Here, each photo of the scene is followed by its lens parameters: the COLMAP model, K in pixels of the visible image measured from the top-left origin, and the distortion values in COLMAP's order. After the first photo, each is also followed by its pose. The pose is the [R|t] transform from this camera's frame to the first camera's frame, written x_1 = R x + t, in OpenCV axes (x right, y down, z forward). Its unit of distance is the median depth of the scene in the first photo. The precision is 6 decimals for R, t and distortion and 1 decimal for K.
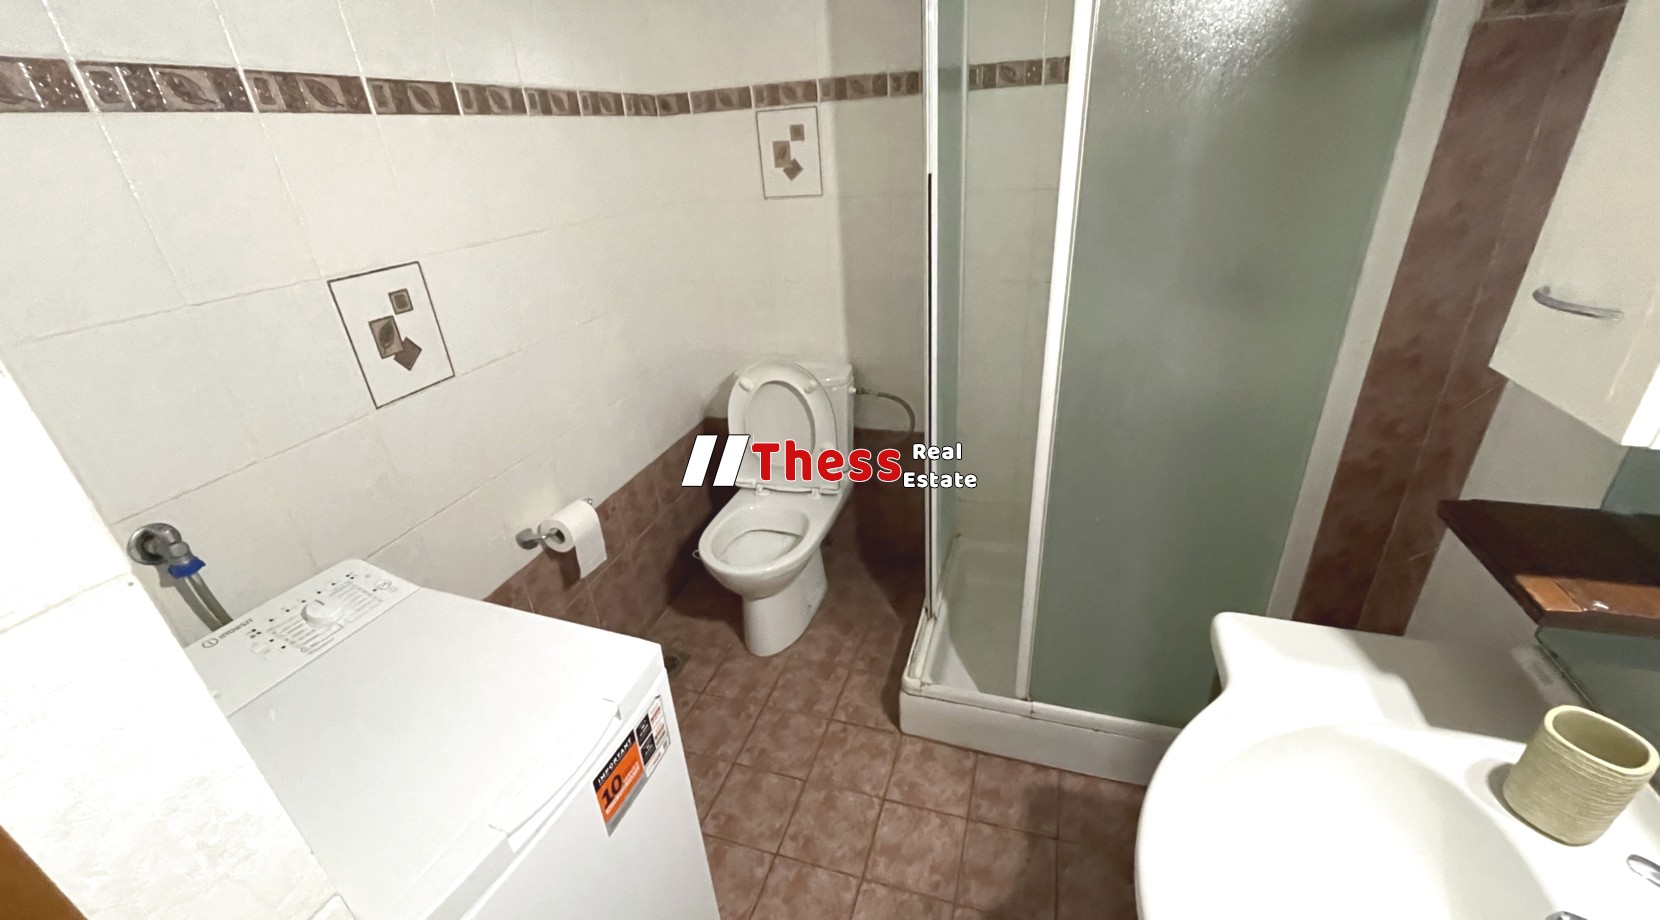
lens RADIAL K [[660.9, 0, 831.1], [0, 660.9, 458.6], [0, 0, 1]] dist [-0.001837, 0.000266]
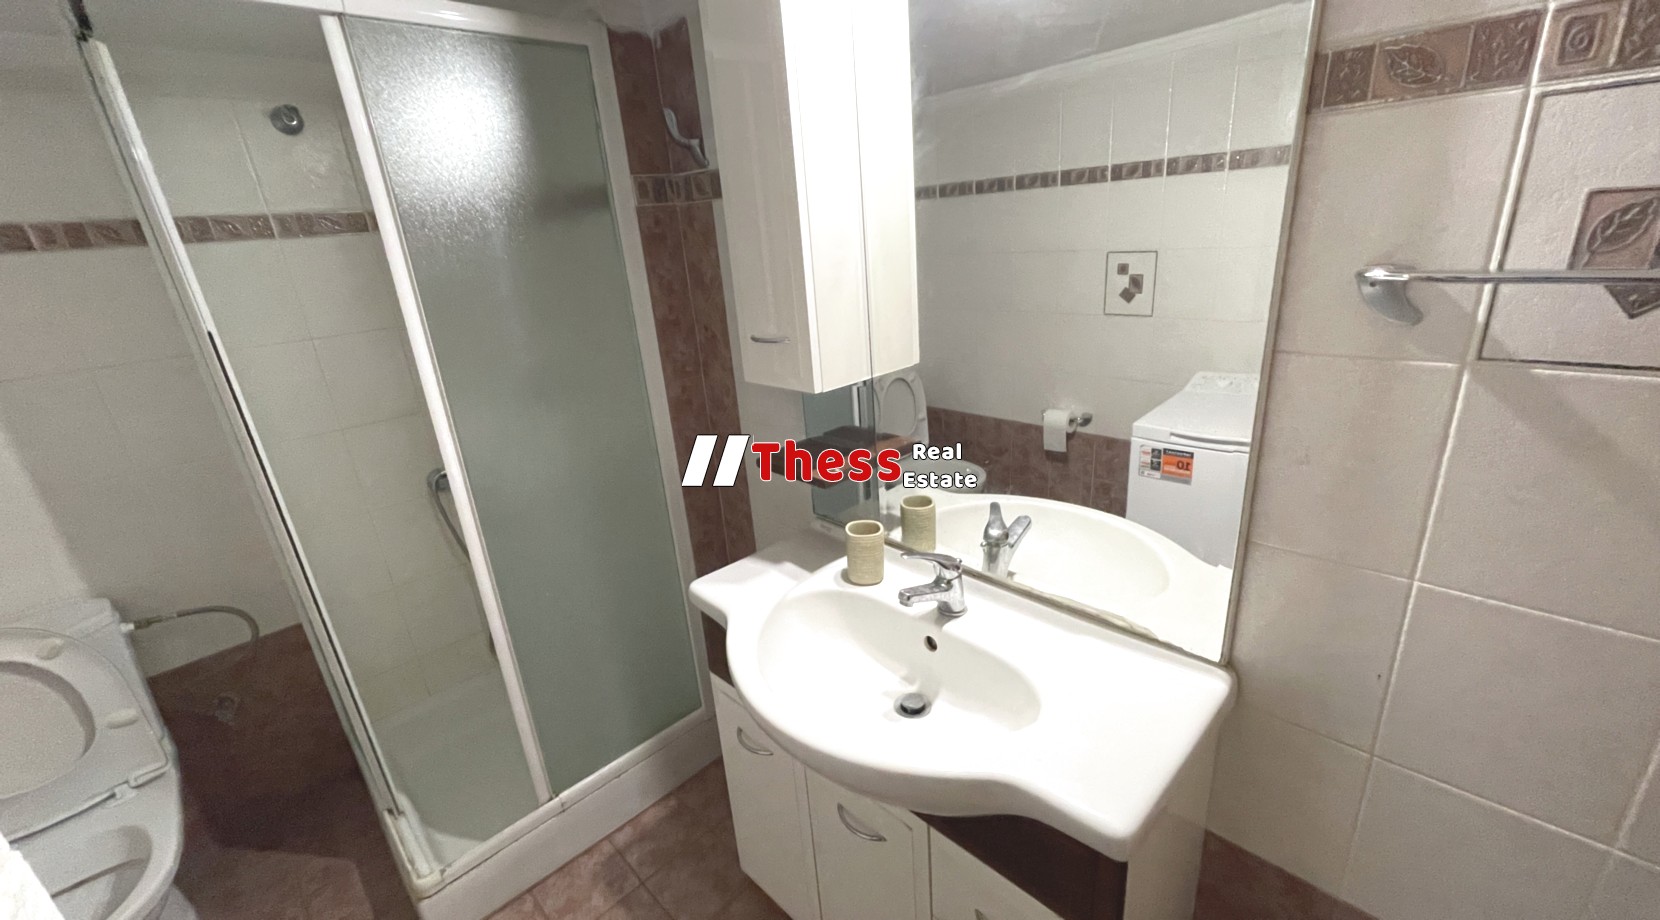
lens RADIAL K [[660.9, 0, 831.1], [0, 660.9, 458.6], [0, 0, 1]] dist [-0.001837, 0.000266]
pose [[0.458991, -0.269934, 0.846441, -0.219820], [0.429193, 0.901550, 0.054775, 0.024487], [-0.777895, 0.338146, 0.529657, -0.038570]]
